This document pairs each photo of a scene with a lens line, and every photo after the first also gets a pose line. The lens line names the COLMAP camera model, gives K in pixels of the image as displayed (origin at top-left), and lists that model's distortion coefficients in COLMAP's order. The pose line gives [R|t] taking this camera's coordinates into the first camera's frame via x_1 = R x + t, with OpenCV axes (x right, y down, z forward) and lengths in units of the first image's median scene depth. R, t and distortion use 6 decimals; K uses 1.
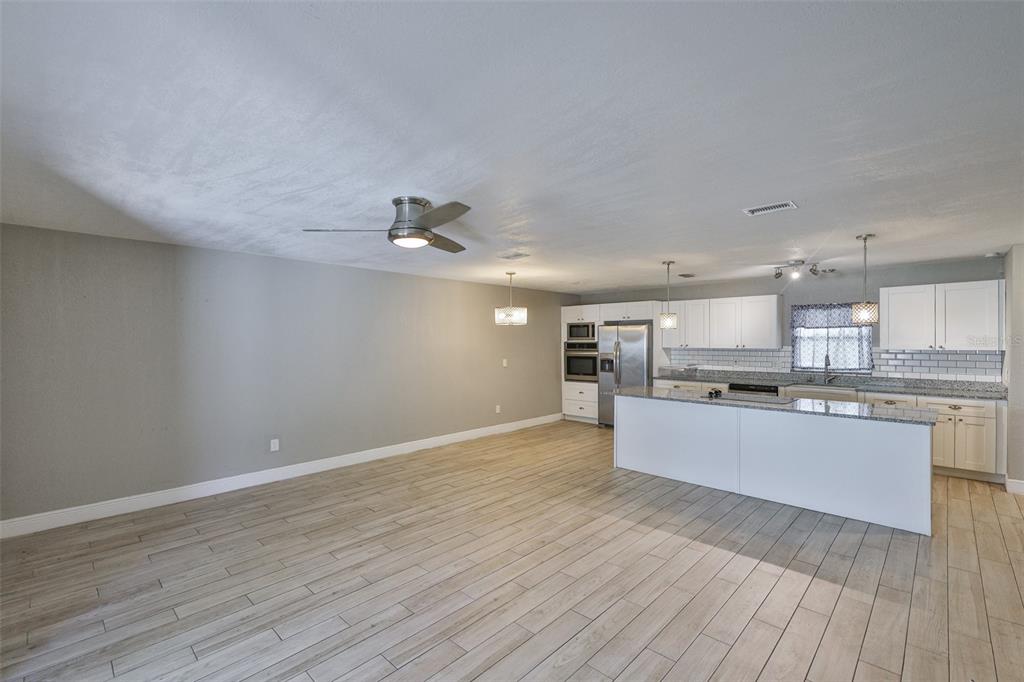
lens RADIAL K [[448.9, 0, 513.4], [0, 448.9, 343.7], [0, 0, 1]] dist [-0.001092, 0.000015]
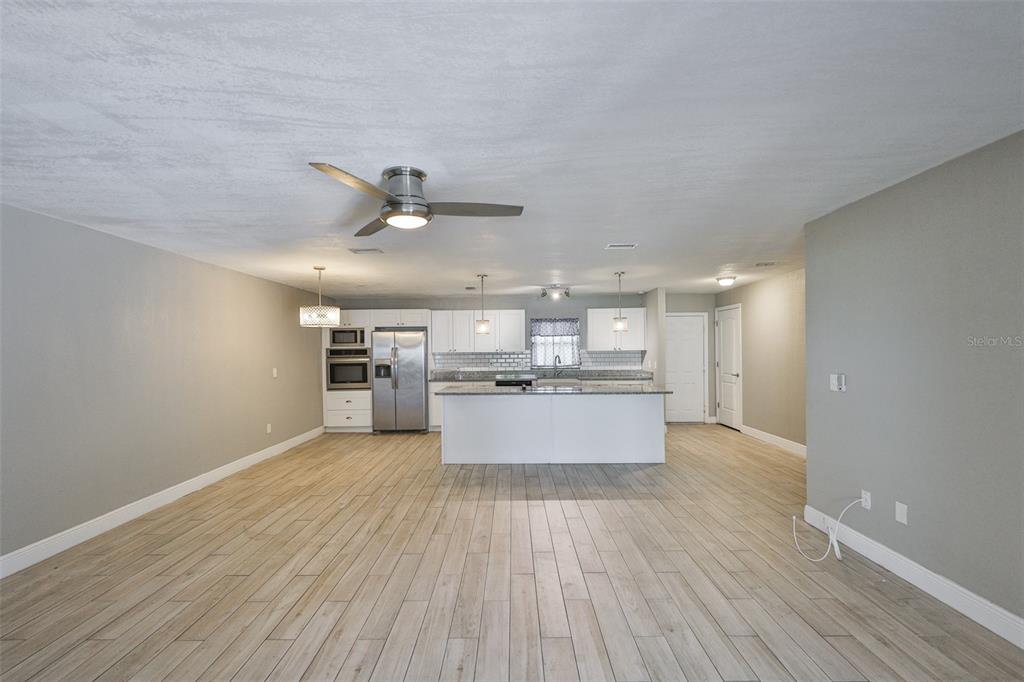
lens RADIAL K [[437.4, 0, 502.2], [0, 437.4, 346.9], [0, 0, 1]] dist [-0.000853, -0.000194]
pose [[0.736187, -0.000914, 0.676778, -0.306952], [0.013031, 0.999833, -0.012825, 0.012520], [-0.676653, 0.018261, 0.736075, 0.123828]]
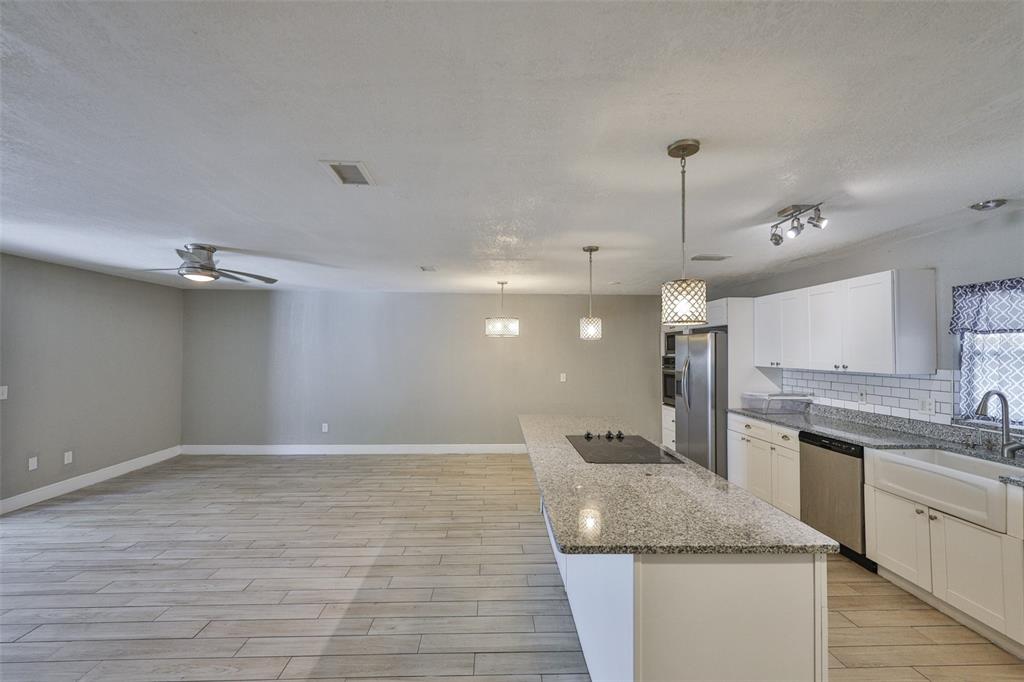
lens RADIAL K [[433.5, 0, 512.0], [0, 433.5, 341.0], [0, 0, 1]] dist [-0.000059, -0.000047]
pose [[0.719894, -0.010344, -0.694007, 0.615664], [-0.013246, 0.999502, -0.028637, -0.006346], [0.693958, 0.029808, 0.719399, 0.335946]]
